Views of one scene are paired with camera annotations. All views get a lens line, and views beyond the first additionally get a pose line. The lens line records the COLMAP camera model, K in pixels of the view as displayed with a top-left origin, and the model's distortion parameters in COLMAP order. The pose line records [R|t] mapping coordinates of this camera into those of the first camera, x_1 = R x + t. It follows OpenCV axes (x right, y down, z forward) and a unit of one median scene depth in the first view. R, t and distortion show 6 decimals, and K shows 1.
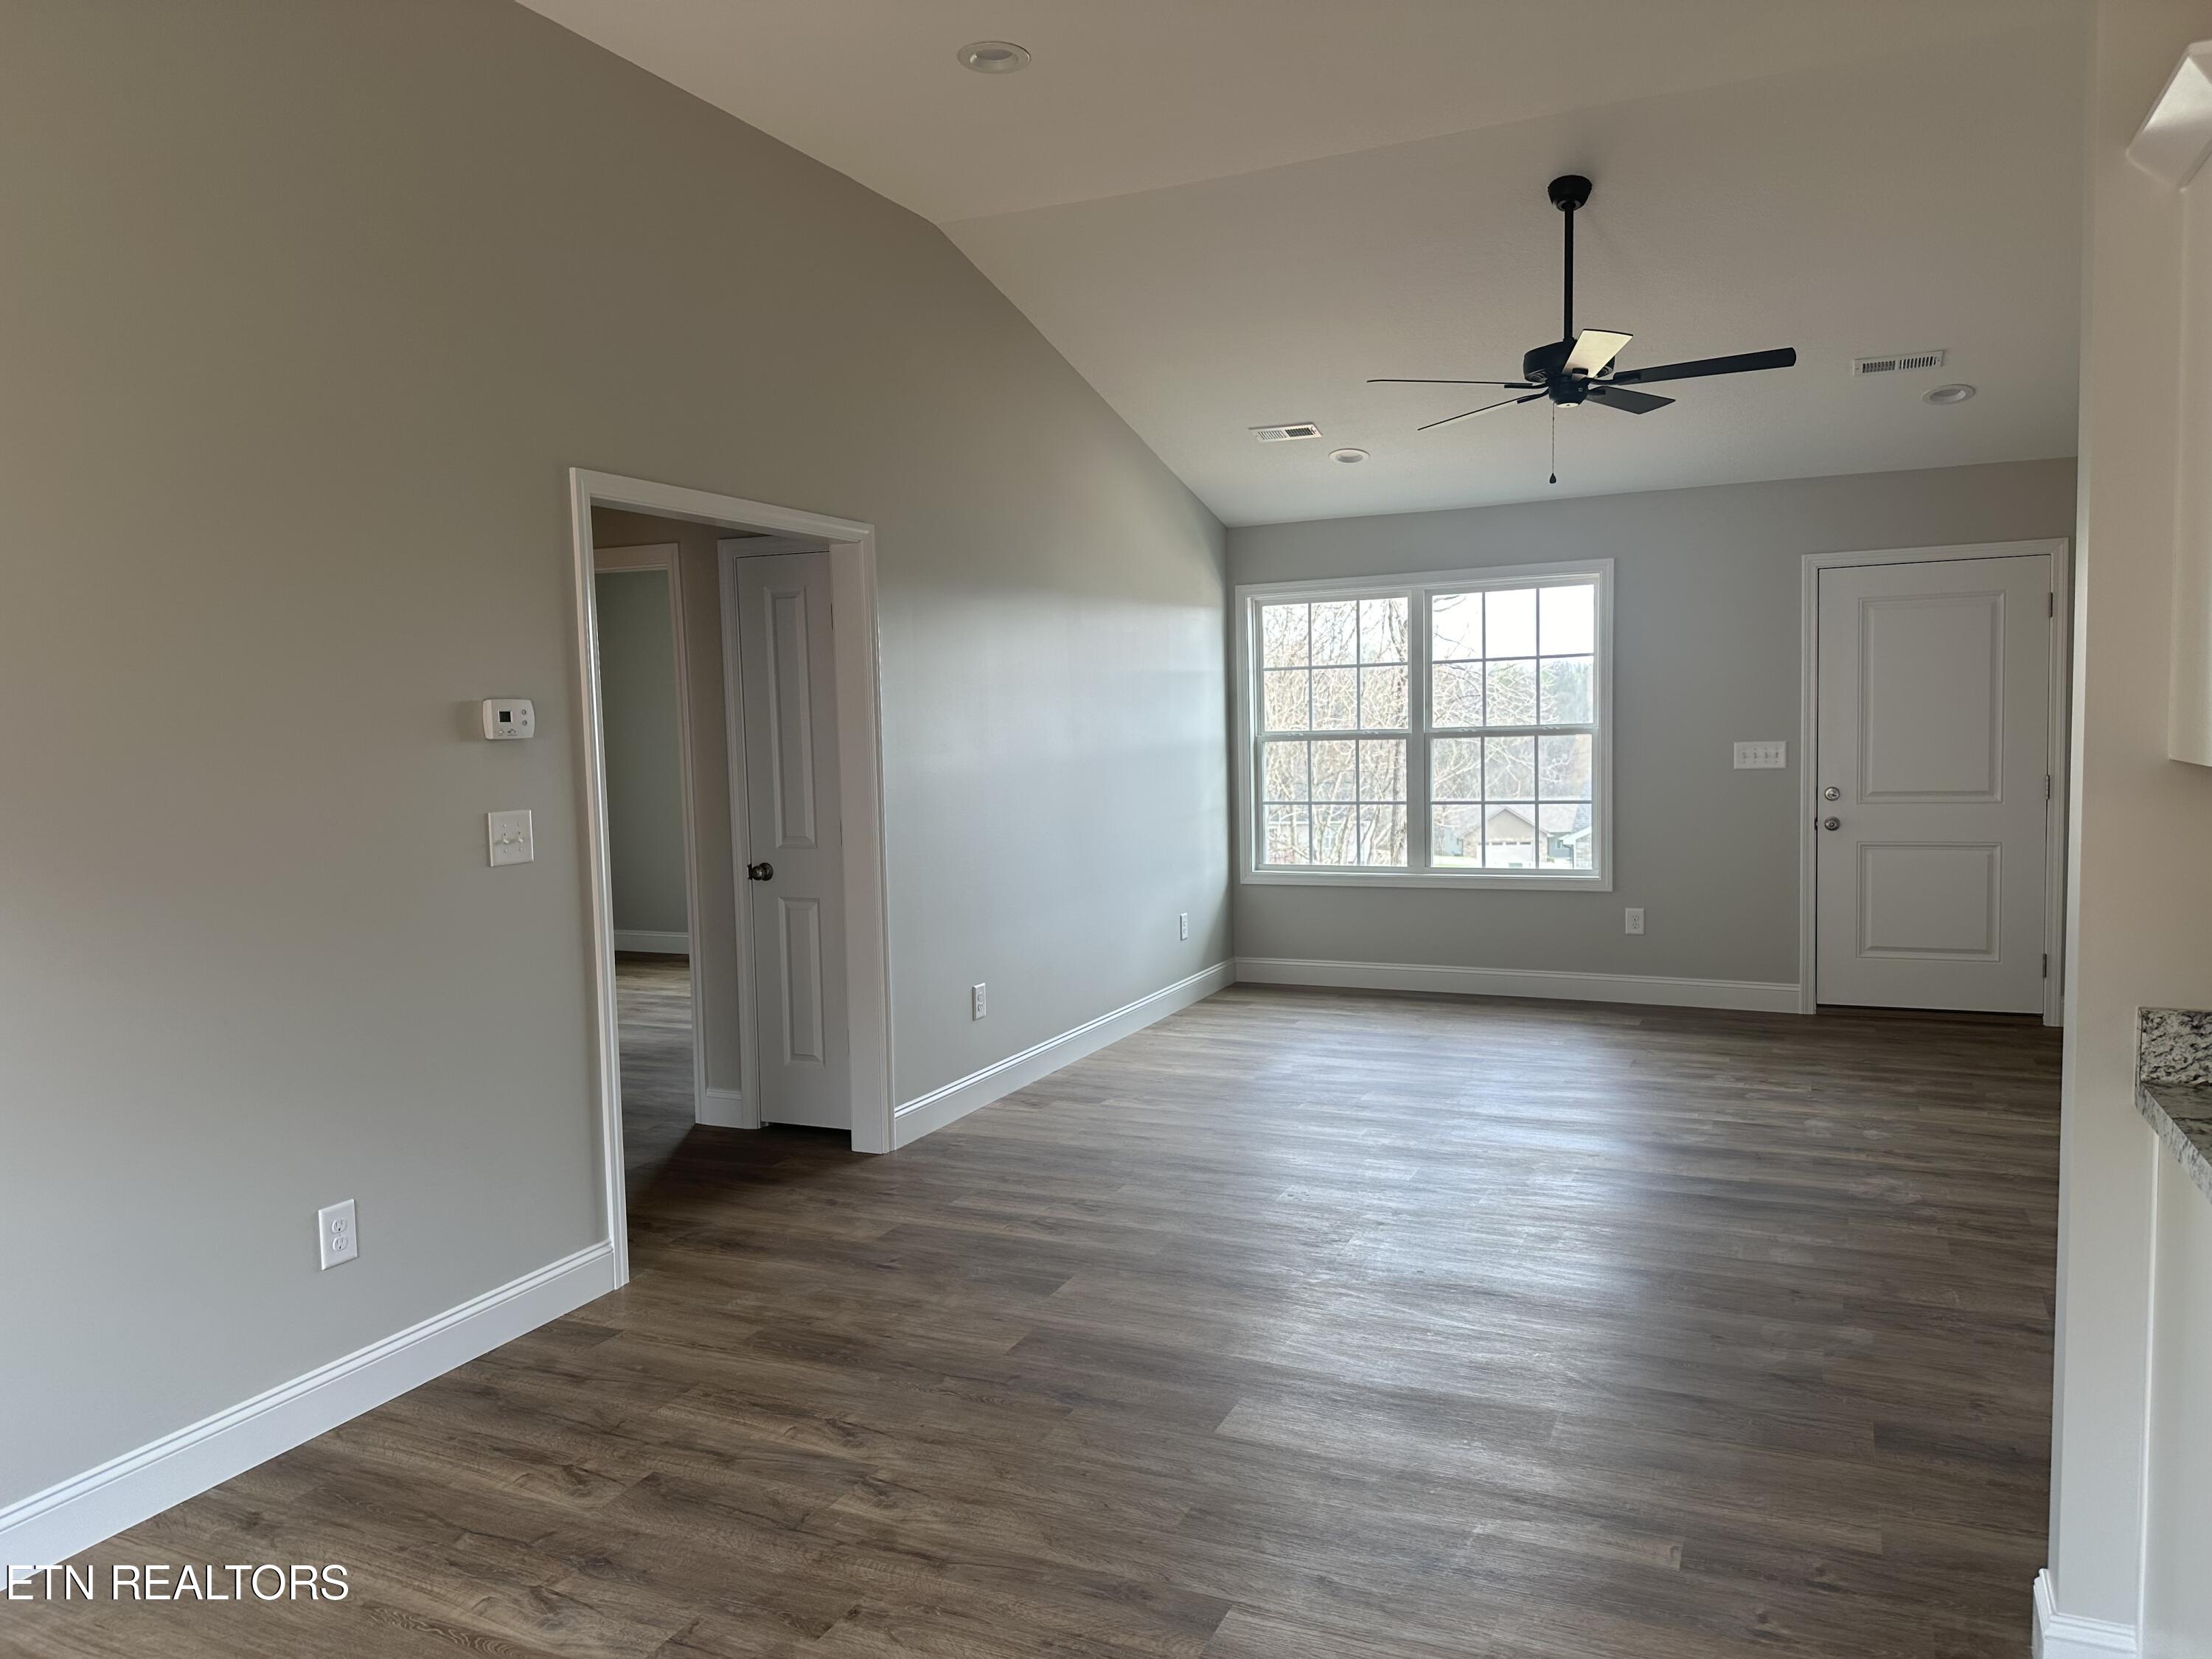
lens RADIAL K [[1540.9, 0, 1106.0], [0, 1540.9, 829.5], [0, 0, 1]] dist [0.146328, -0.172370]
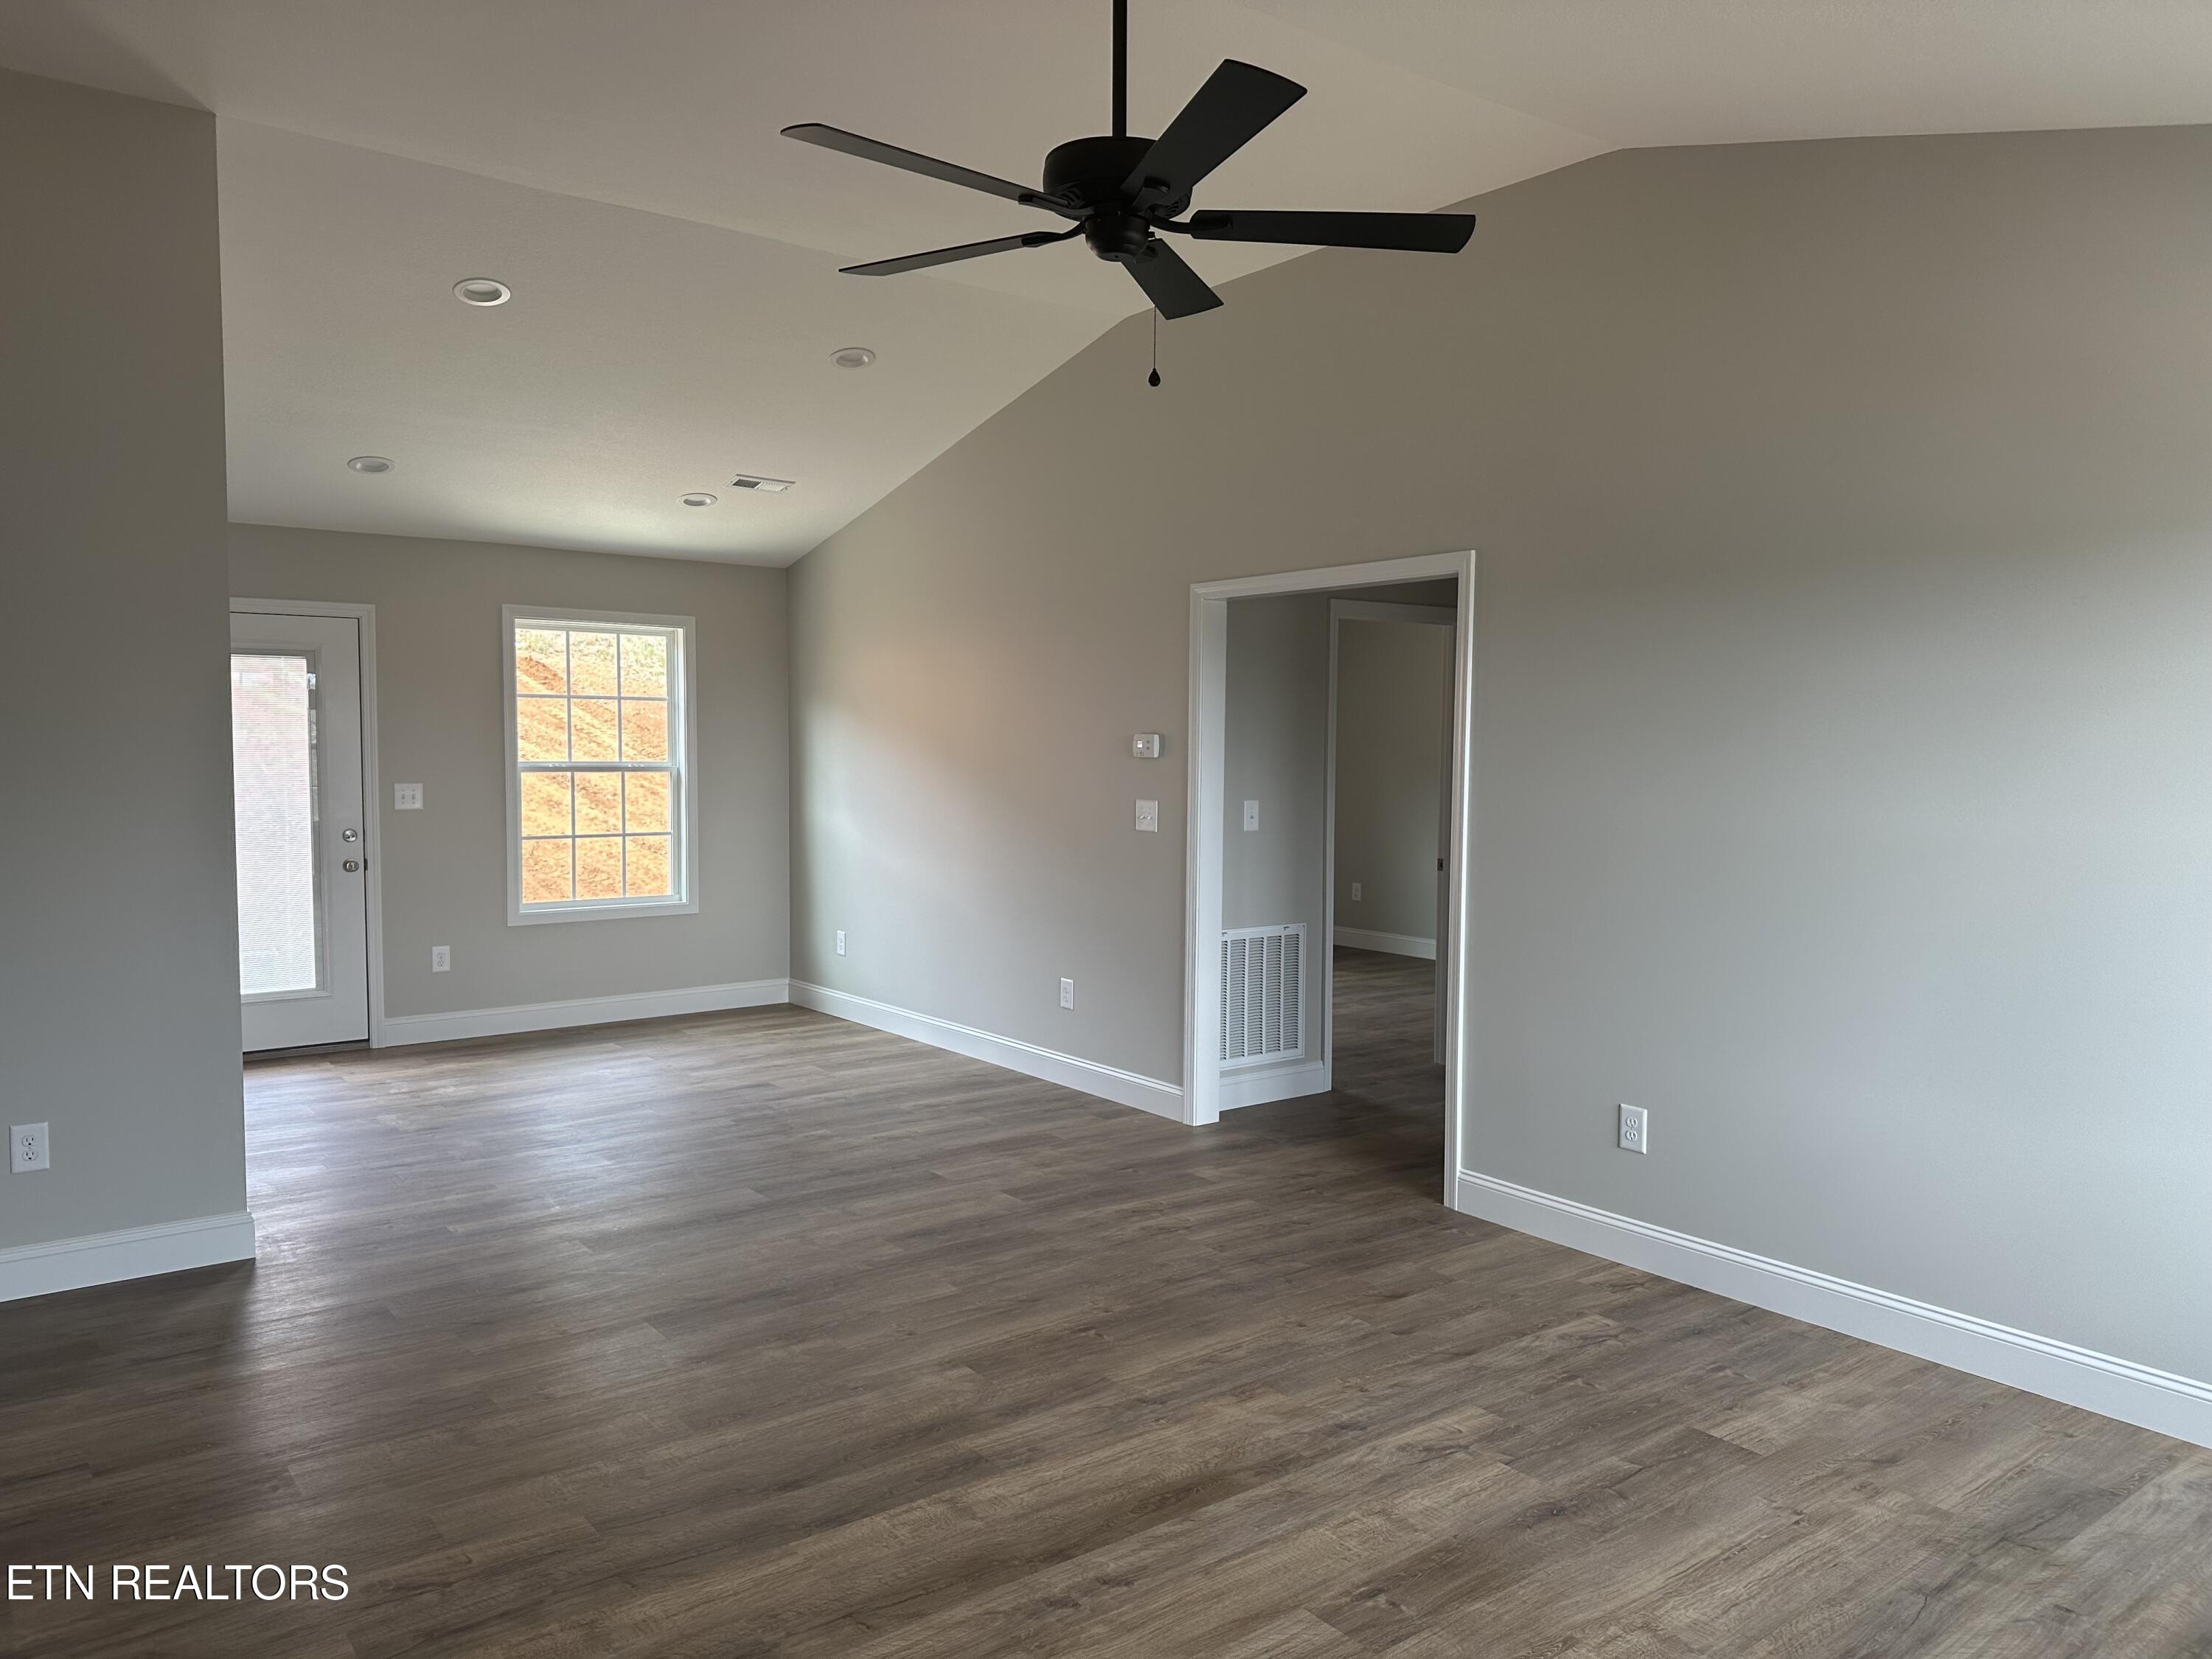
lens RADIAL K [[1540.9, 0, 1106.0], [0, 1540.9, 829.5], [0, 0, 1]] dist [0.146328, -0.172370]
pose [[-0.465467, 0.069388, -0.882341, 1.003551], [-0.064588, 0.991601, 0.112053, -0.147875], [0.882705, 0.109146, -0.457076, 1.563576]]
